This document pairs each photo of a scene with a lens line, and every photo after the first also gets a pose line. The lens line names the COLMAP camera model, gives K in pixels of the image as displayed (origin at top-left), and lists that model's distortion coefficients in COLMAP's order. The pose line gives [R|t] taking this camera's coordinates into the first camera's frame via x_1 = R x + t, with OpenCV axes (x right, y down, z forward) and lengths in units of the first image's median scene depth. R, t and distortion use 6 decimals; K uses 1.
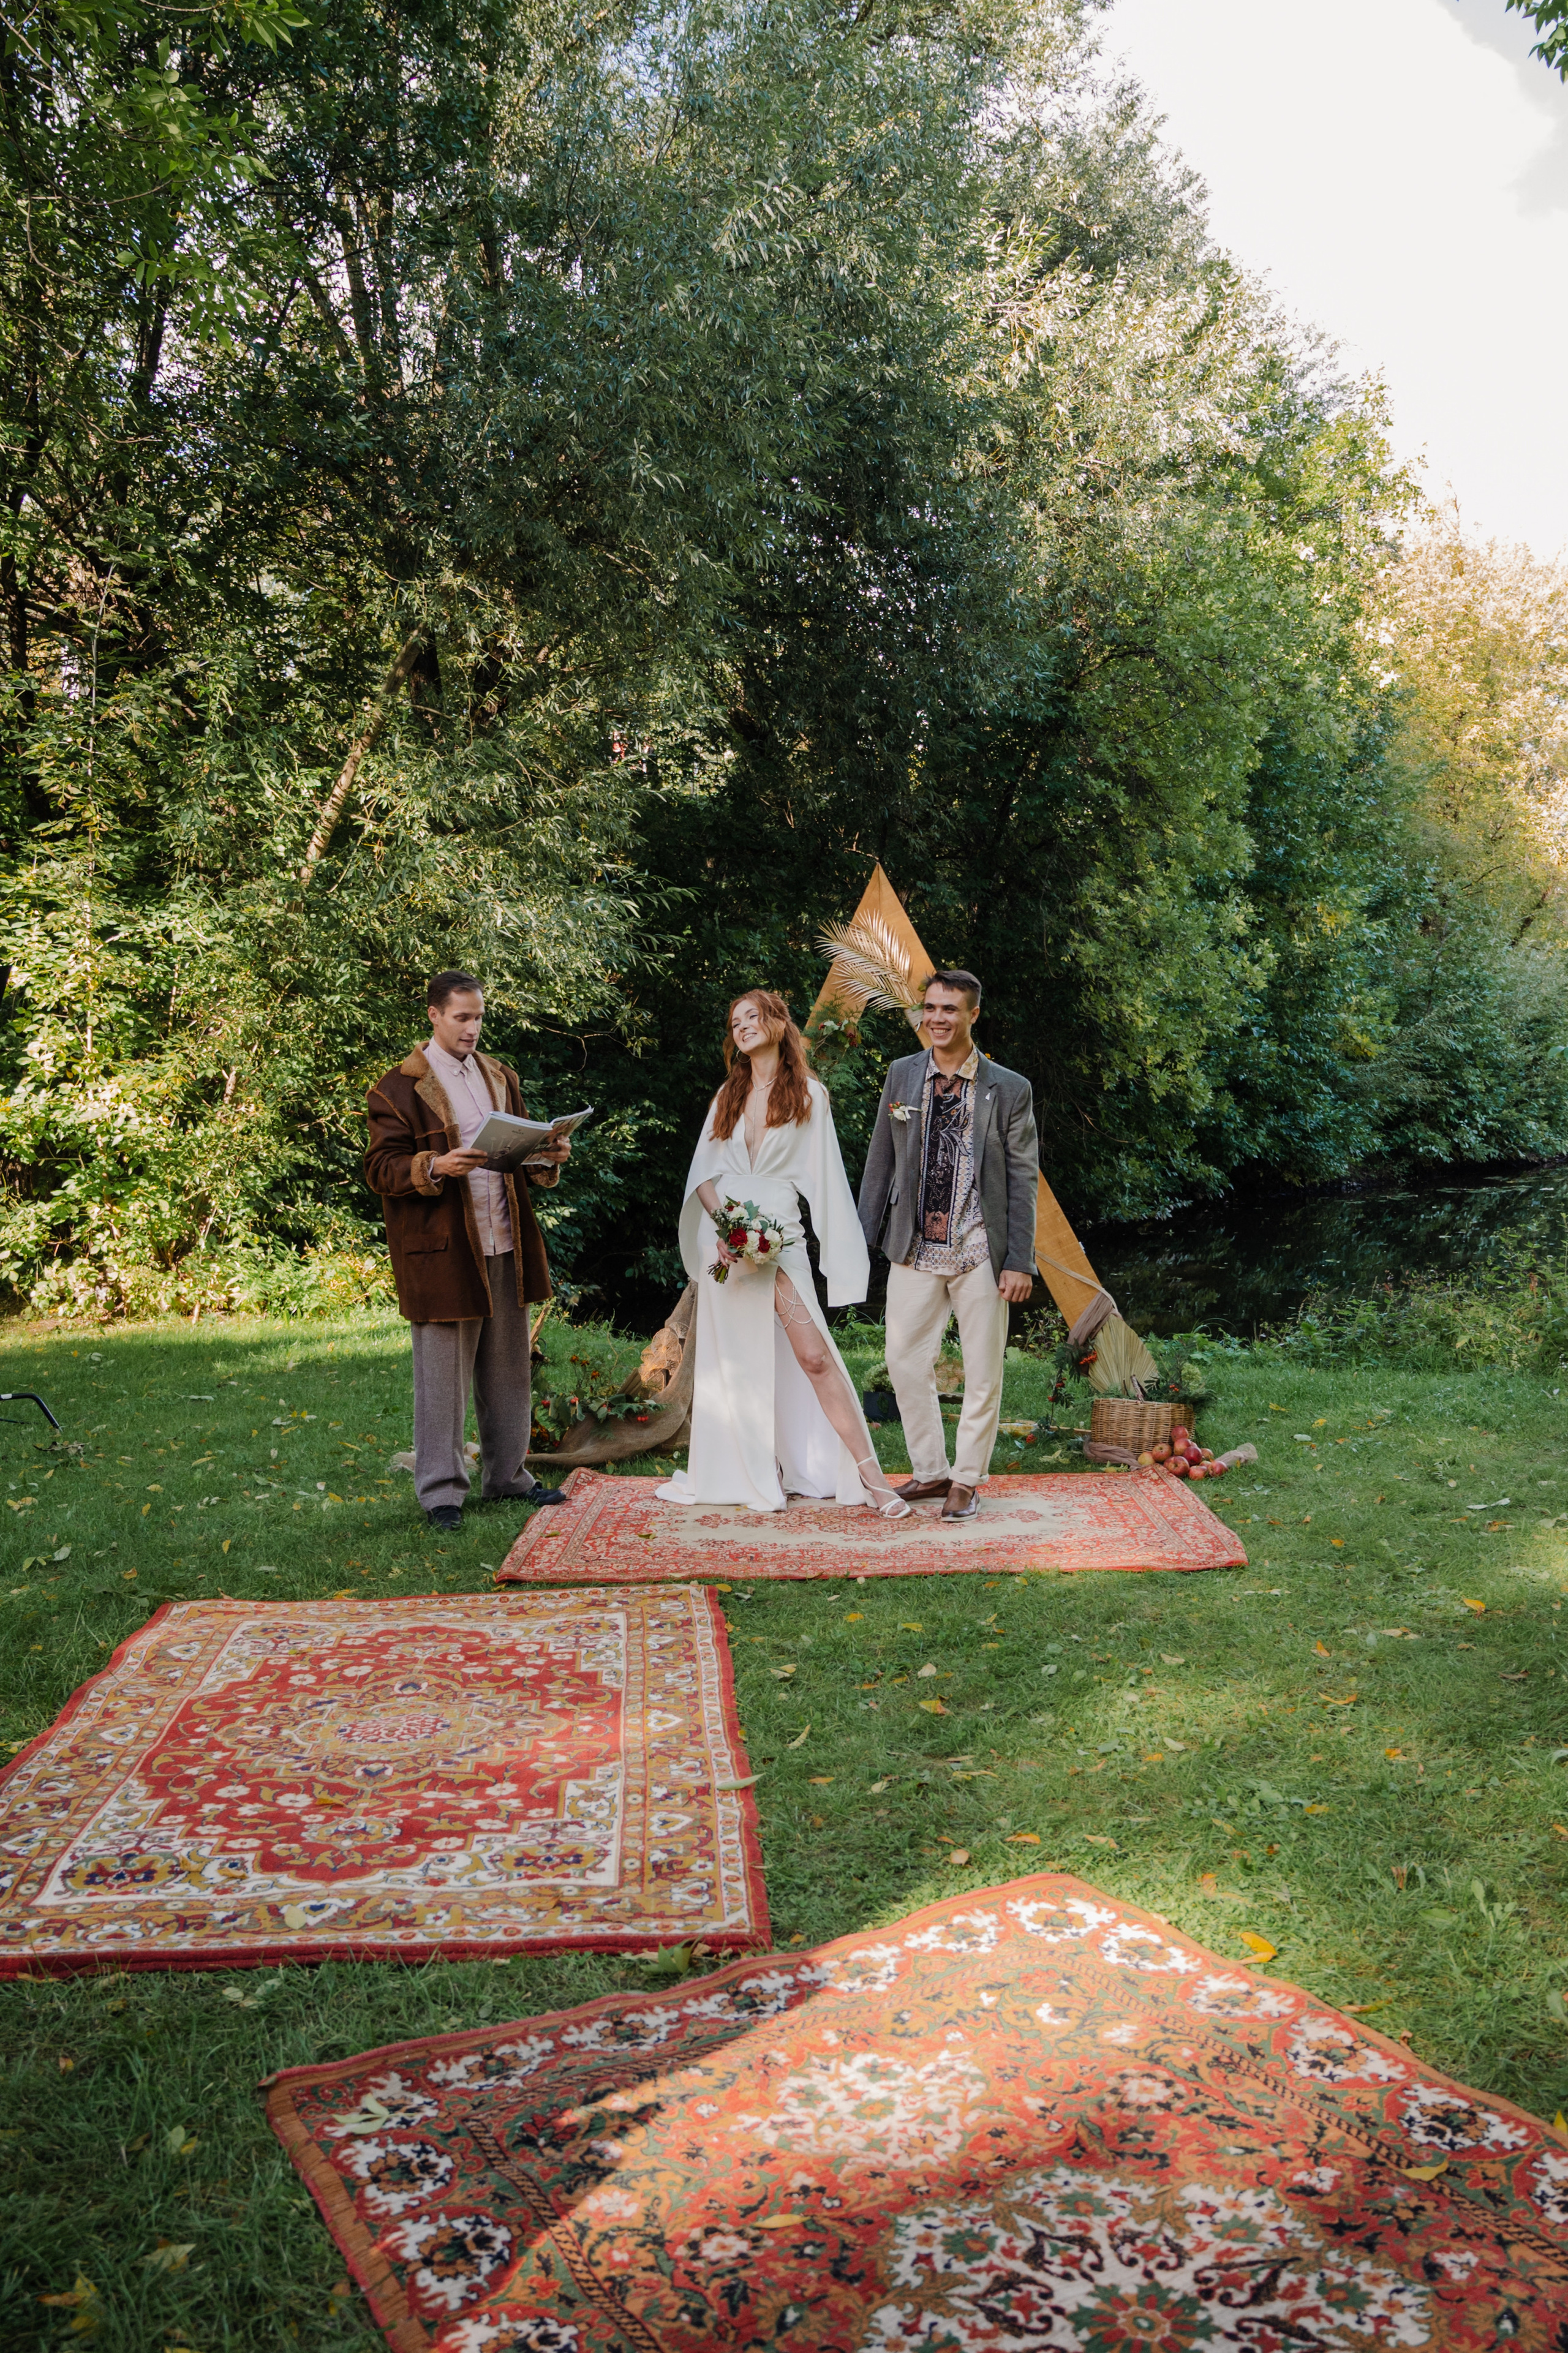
lens RADIAL K [[1894.2, 0, 786.2], [0, 1894.2, 1171.6], [0, 0, 1]] dist [-0.014020, -0.004470]
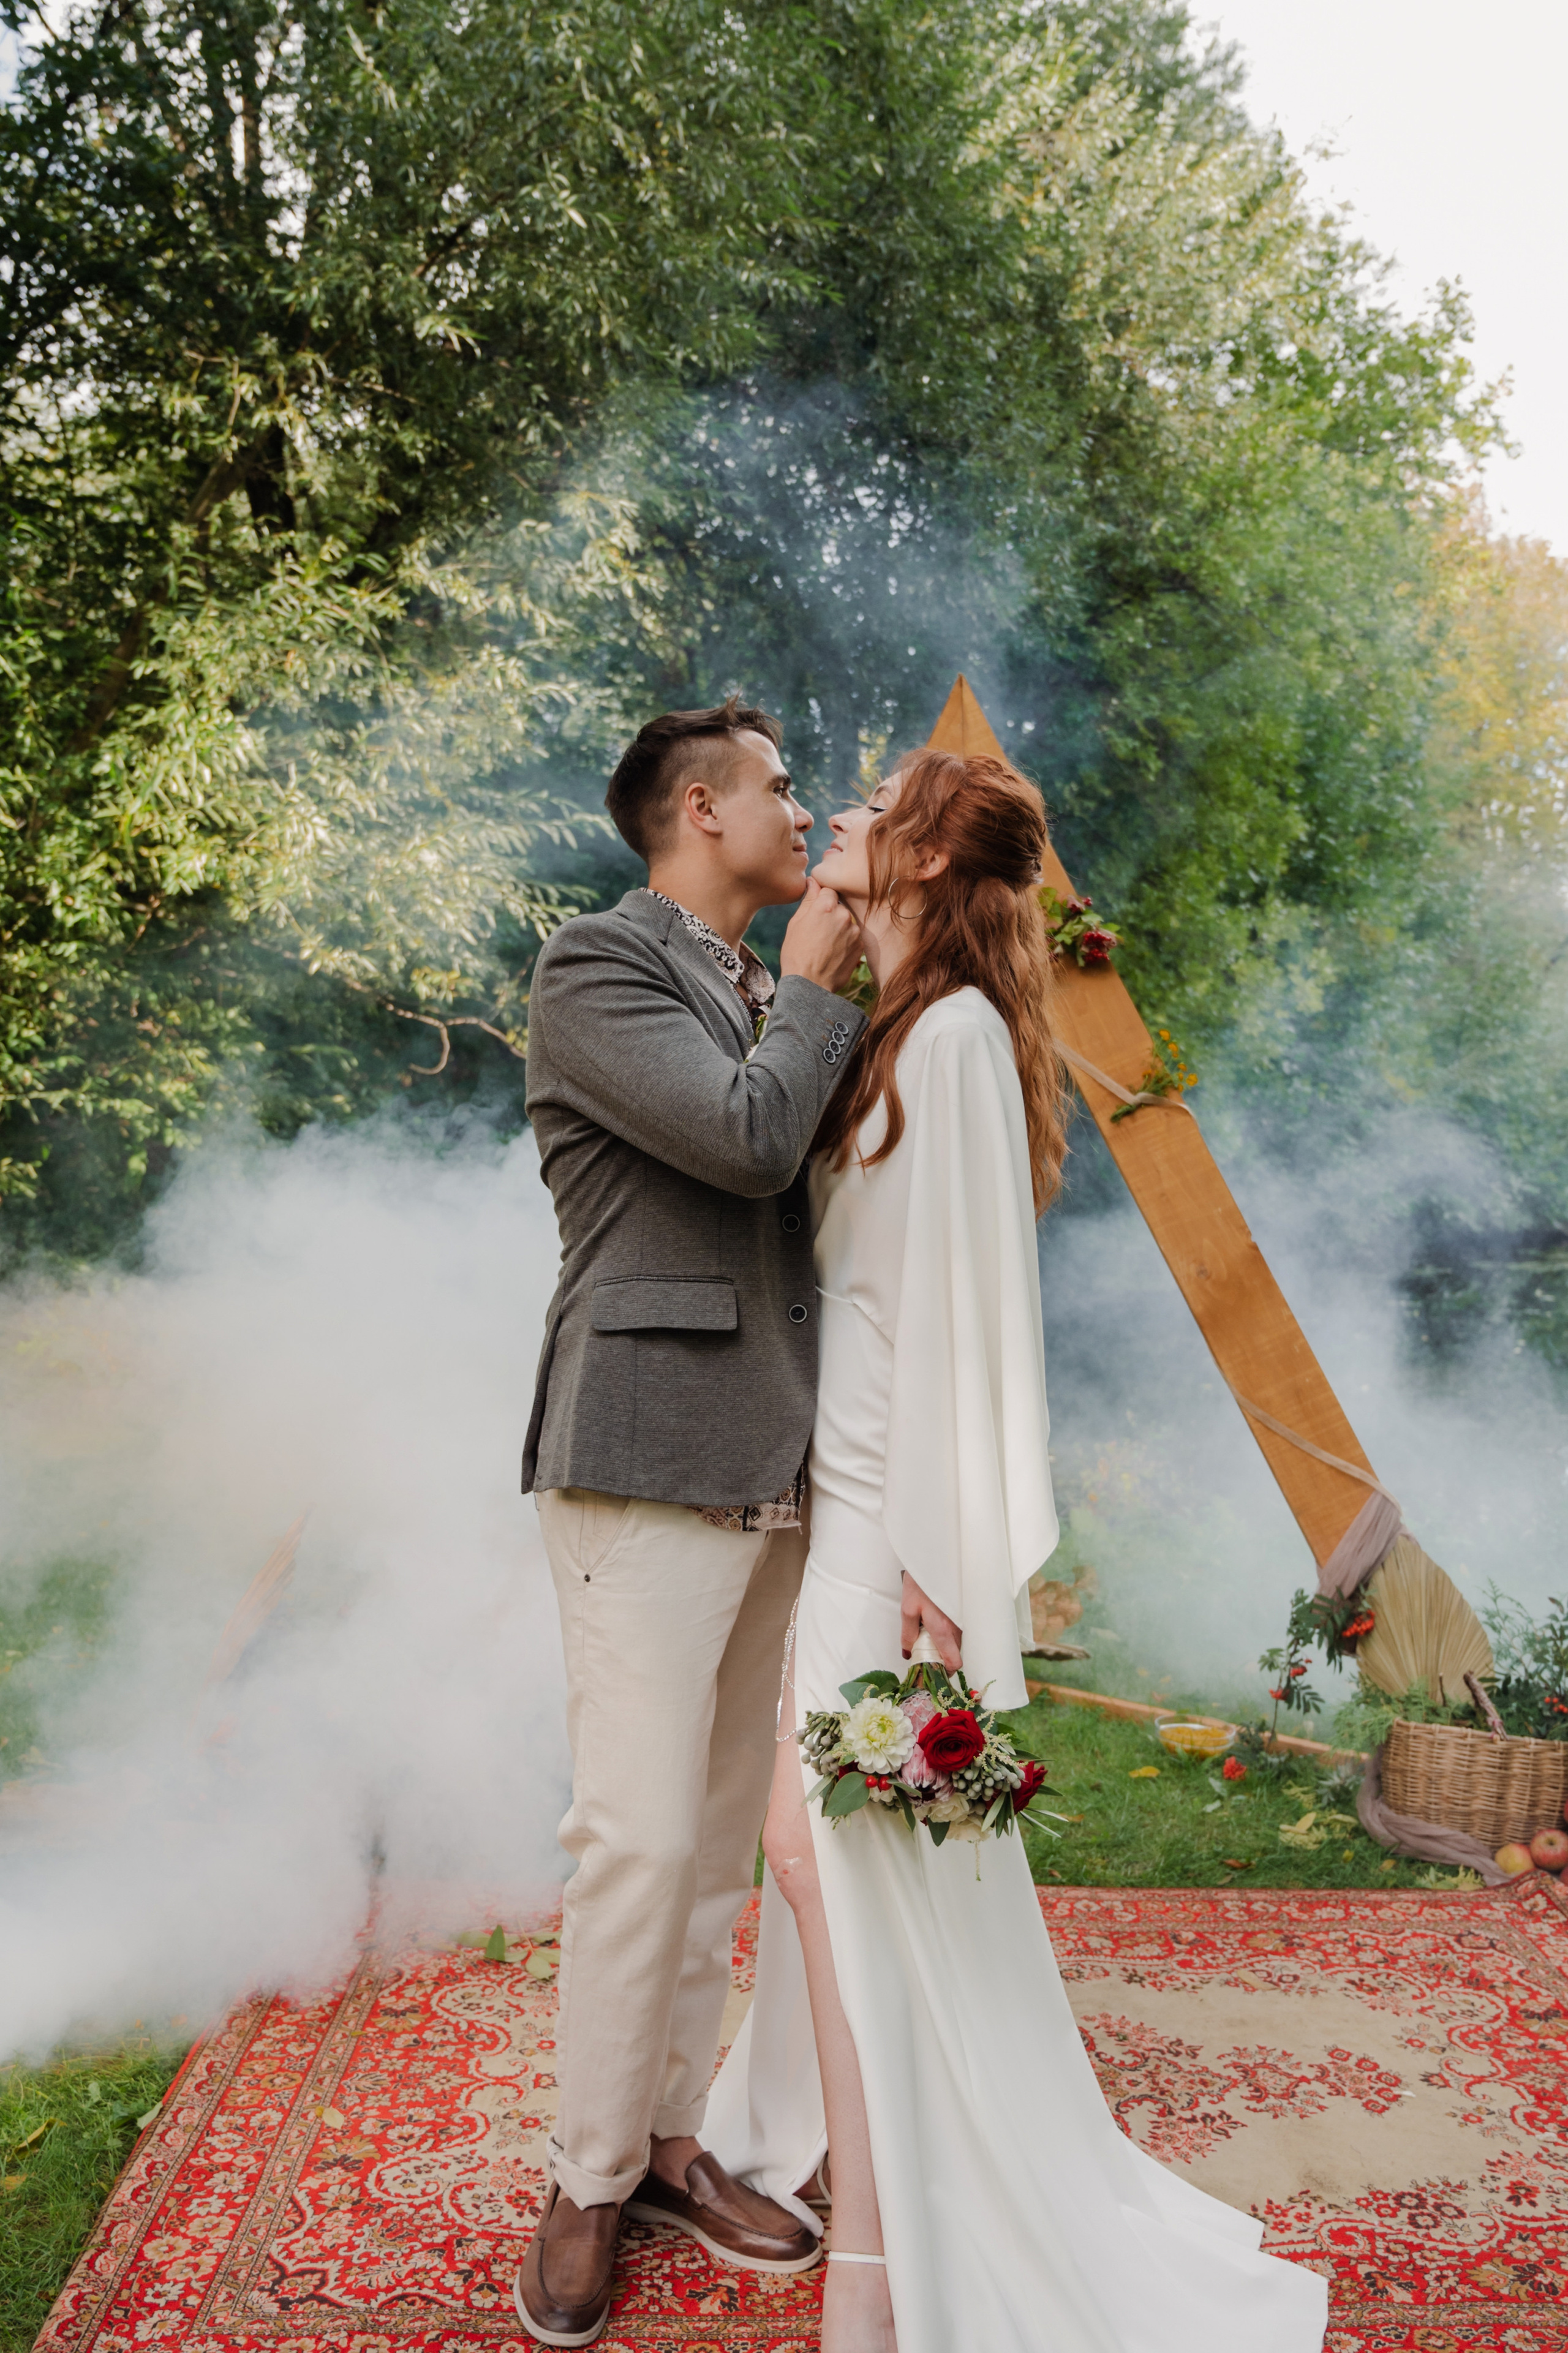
lens RADIAL K [[2029.7, 0, 778.6], [0, 2029.7, 1162.5], [0, 0, 1]] dist [-0.005854, 0.003764]
pose [[0.998581, 0.033129, 0.041698, -0.031921], [-0.032025, 0.999126, -0.026864, -0.008416], [-0.042551, 0.025490, 0.998769, 0.580070]]
